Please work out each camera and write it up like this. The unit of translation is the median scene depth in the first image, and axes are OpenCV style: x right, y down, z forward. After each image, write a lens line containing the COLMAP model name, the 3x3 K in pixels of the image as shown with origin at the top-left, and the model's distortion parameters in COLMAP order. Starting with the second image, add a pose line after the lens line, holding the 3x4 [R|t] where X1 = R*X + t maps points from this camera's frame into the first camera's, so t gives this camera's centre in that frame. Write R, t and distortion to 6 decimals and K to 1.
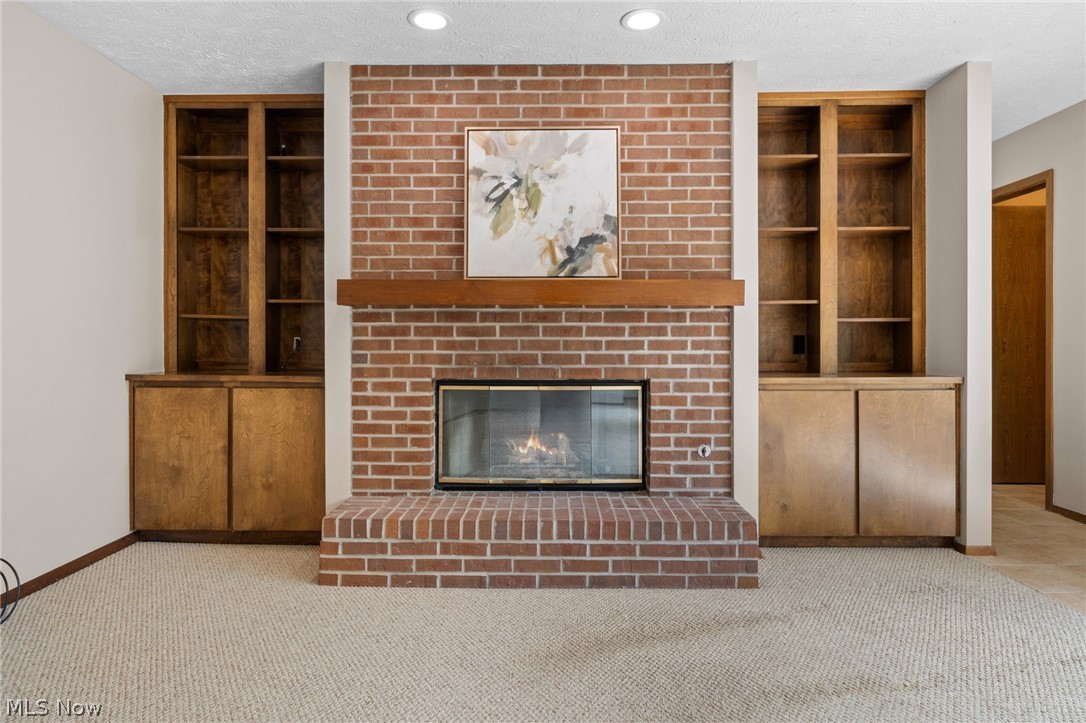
lens RADIAL K [[664.9, 0, 553.3], [0, 664.9, 340.3], [0, 0, 1]] dist [0.001585, 0.000246]
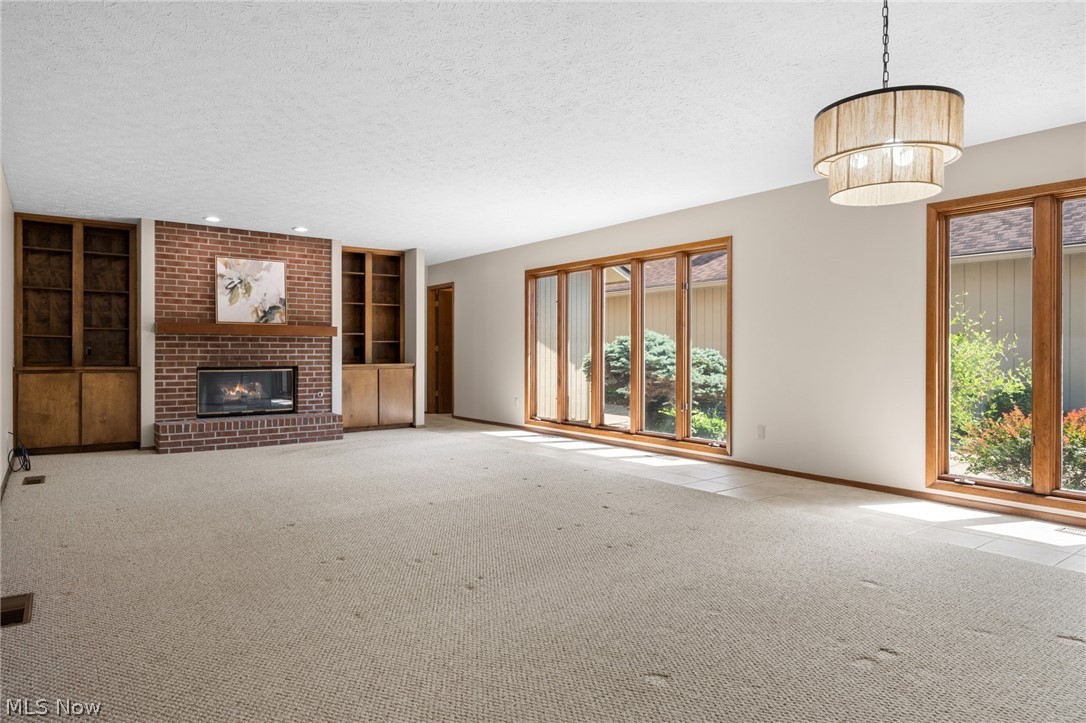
lens RADIAL K [[664.9, 0, 521.4], [0, 664.9, 353.1], [0, 0, 1]] dist [0.001585, 0.000246]
pose [[0.822223, -0.000156, 0.569166, -0.555591], [-0.002893, 0.999986, 0.004455, -0.000577], [-0.569158, -0.005309, 0.822211, -1.433727]]
